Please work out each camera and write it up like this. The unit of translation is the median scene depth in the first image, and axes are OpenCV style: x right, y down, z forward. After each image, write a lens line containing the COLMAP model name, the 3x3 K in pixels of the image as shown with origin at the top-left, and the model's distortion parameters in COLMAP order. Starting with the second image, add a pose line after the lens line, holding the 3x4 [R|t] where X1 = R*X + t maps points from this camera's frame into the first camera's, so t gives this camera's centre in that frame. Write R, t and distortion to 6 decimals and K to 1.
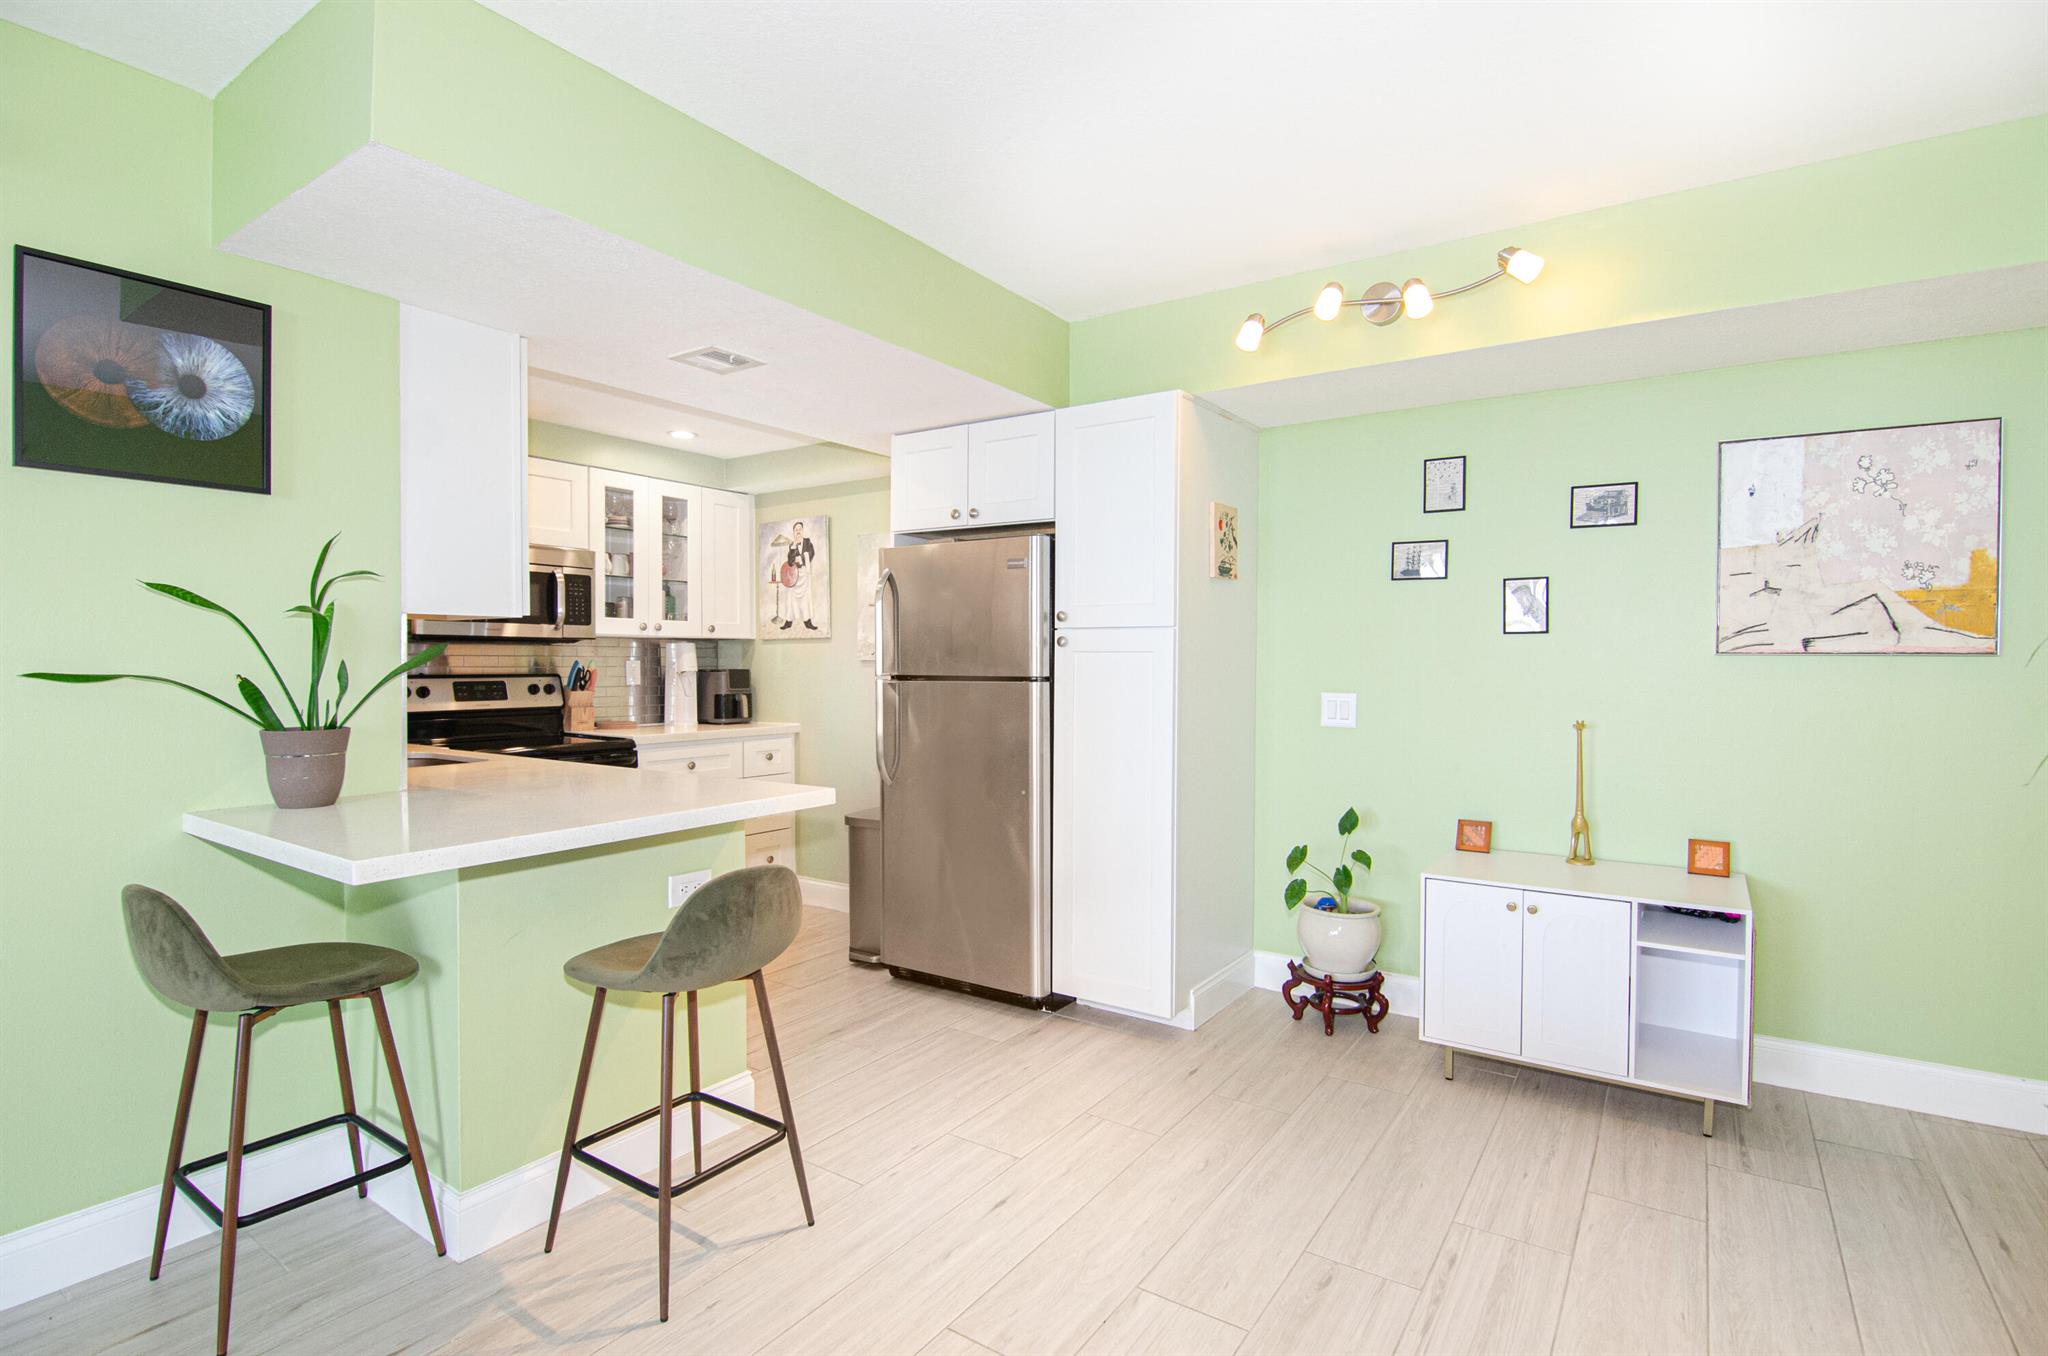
lens RADIAL K [[984.4, 0, 1001.8], [0, 984.4, 680.5], [0, 0, 1]] dist [-0.020568, -0.001237]
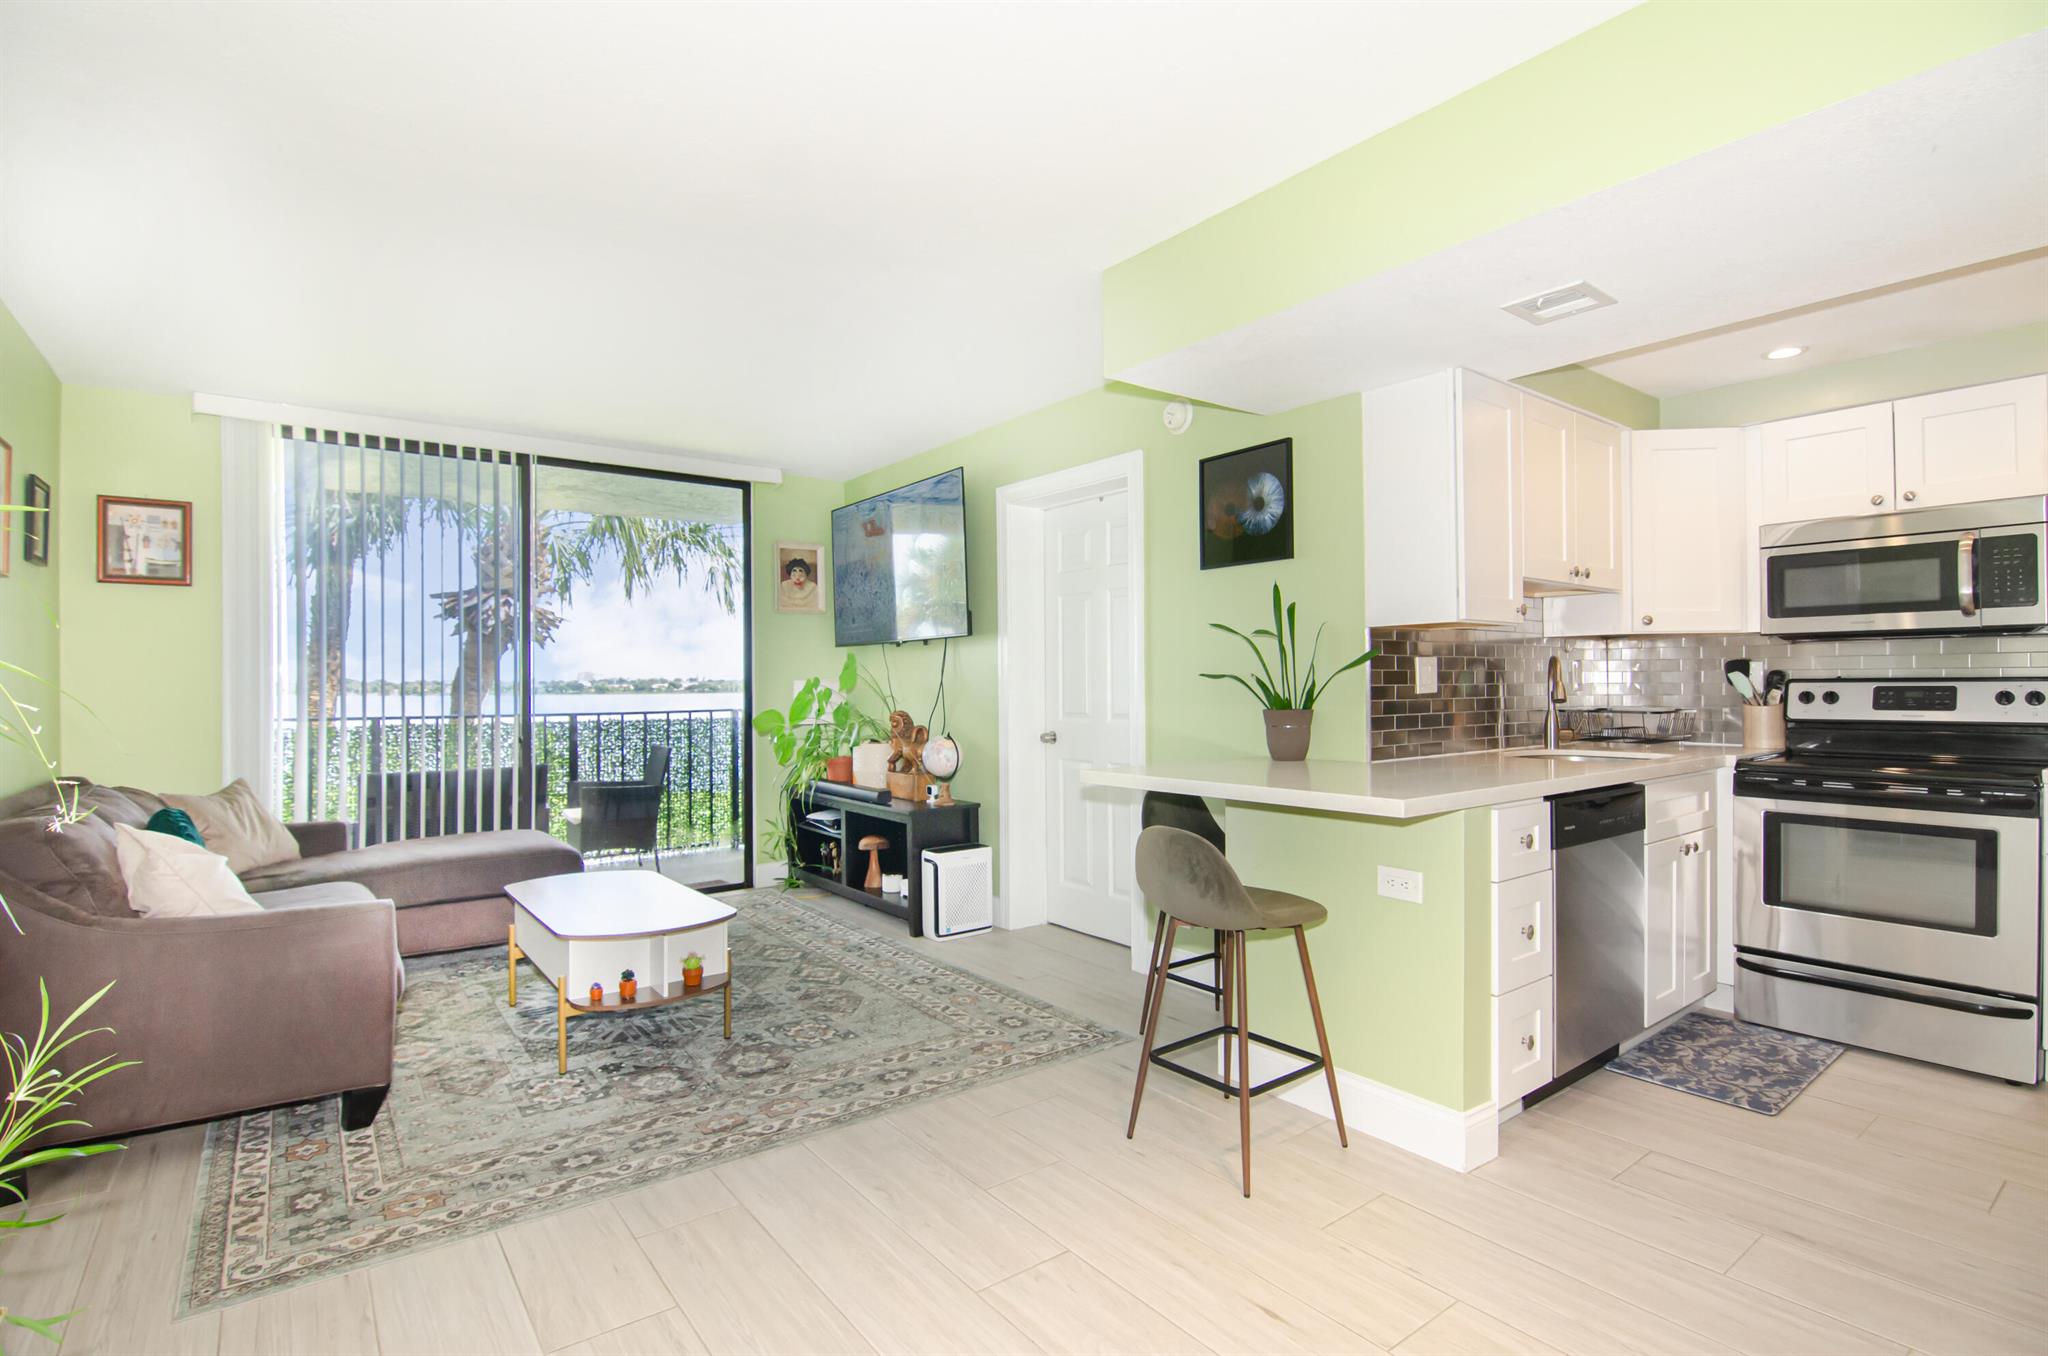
lens RADIAL K [[1006.6, 0, 1073.6], [0, 1006.6, 679.8], [0, 0, 1]] dist [-0.021744, -0.001077]
pose [[-0.283381, -0.002876, -0.959003, 0.620128], [-0.011593, 0.999933, 0.000427, 0.004621], [0.958937, 0.011239, -0.283396, 0.785373]]
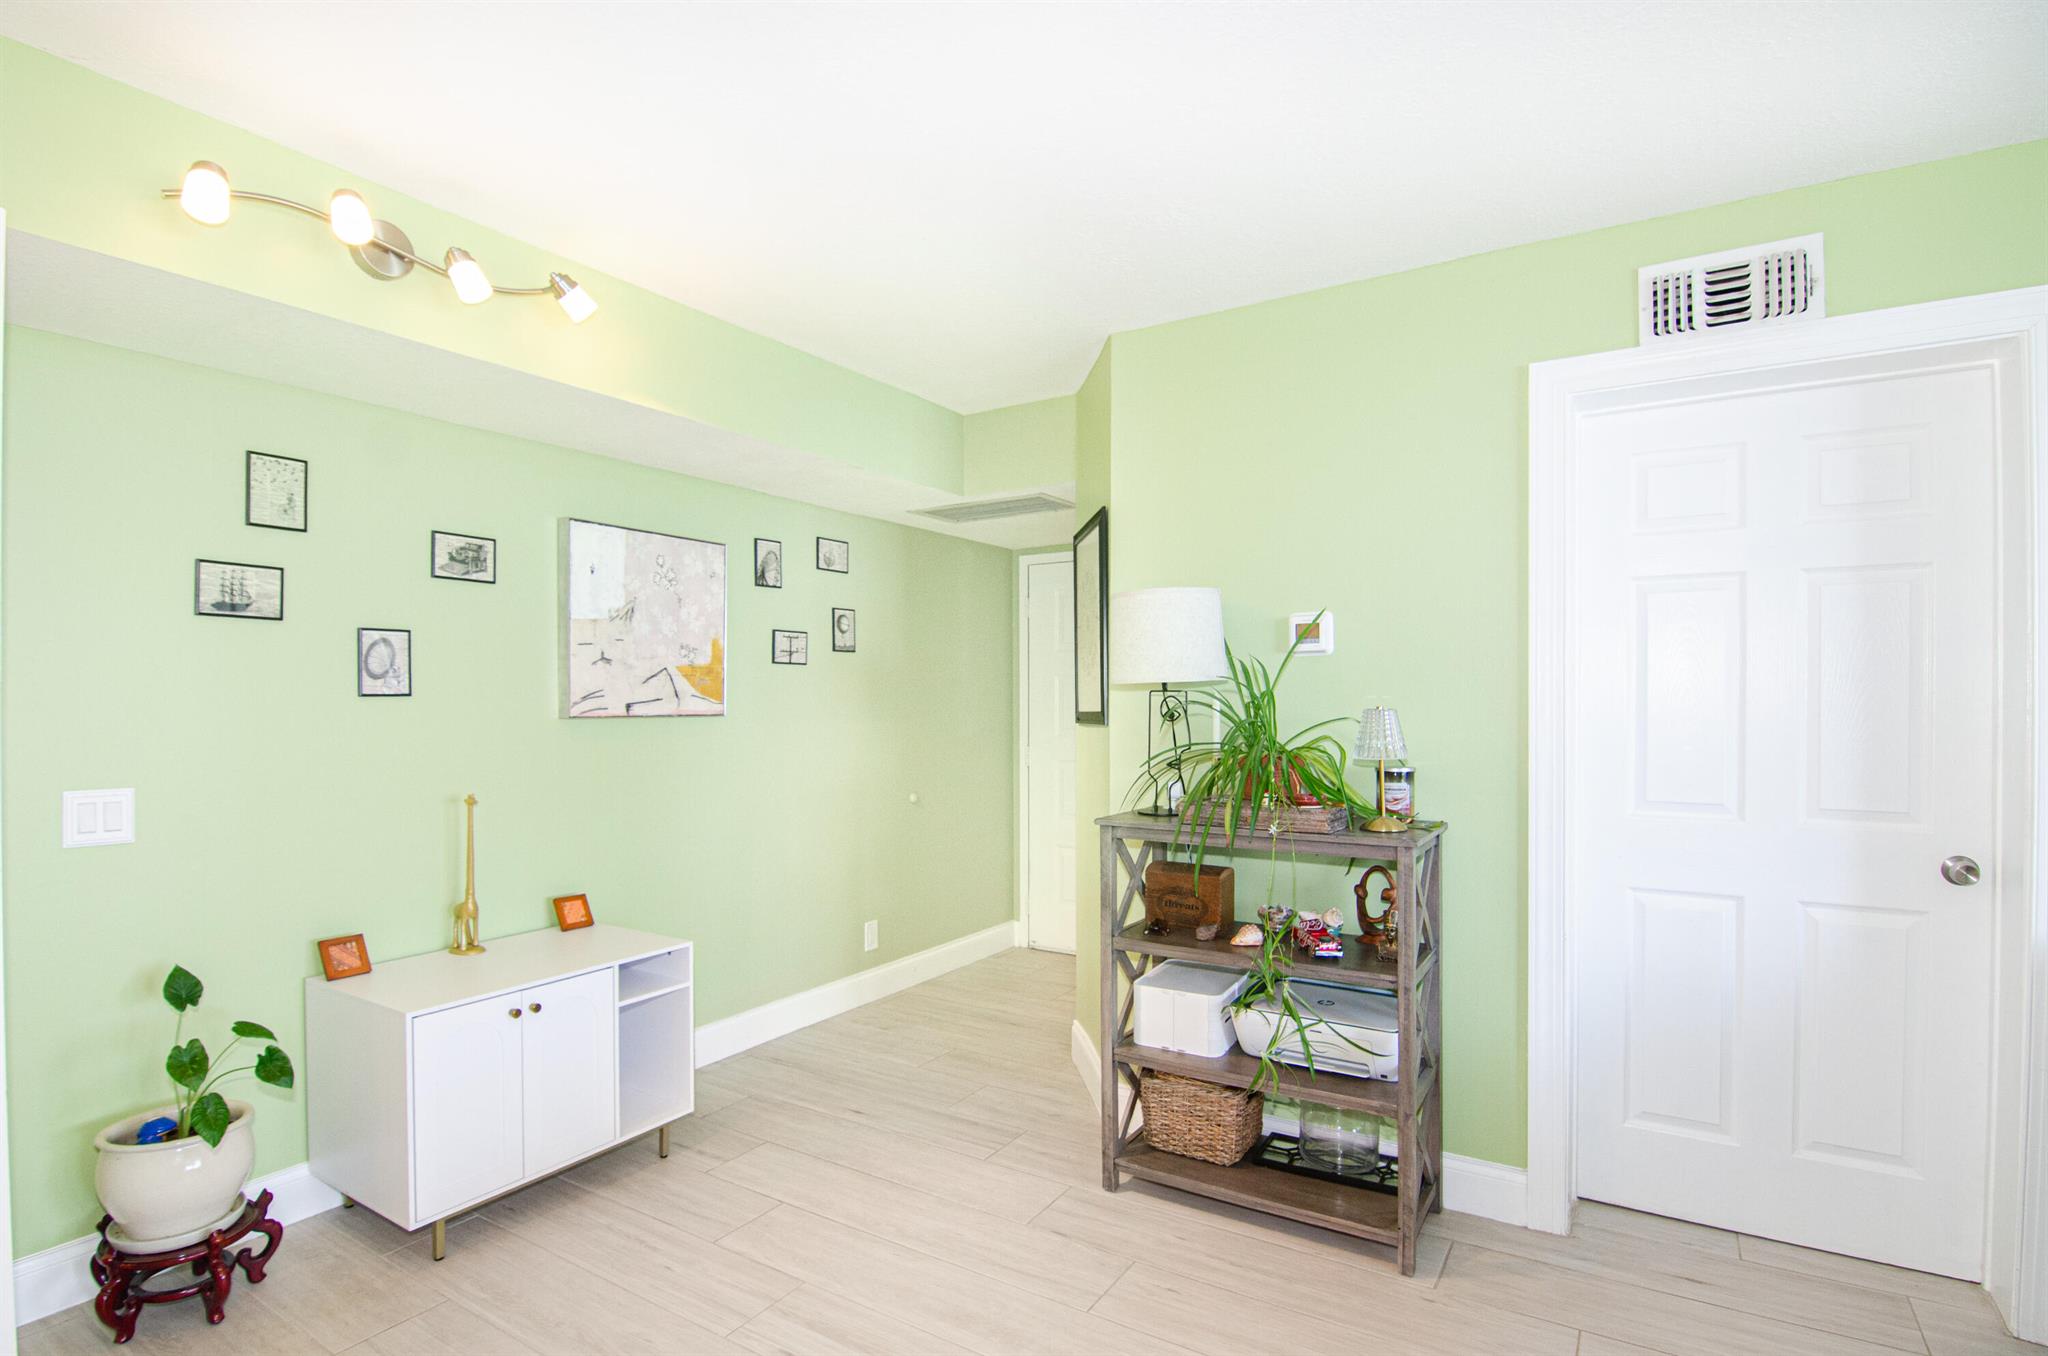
lens RADIAL K [[998.3, 0, 1043.1], [0, 998.3, 704.6], [0, 0, 1]] dist [-0.022478, -0.000367]
pose [[-0.052939, -0.008663, 0.998560, -0.350051], [0.022090, 0.999708, 0.009845, -0.038980], [-0.998353, 0.022579, -0.052732, 0.515963]]
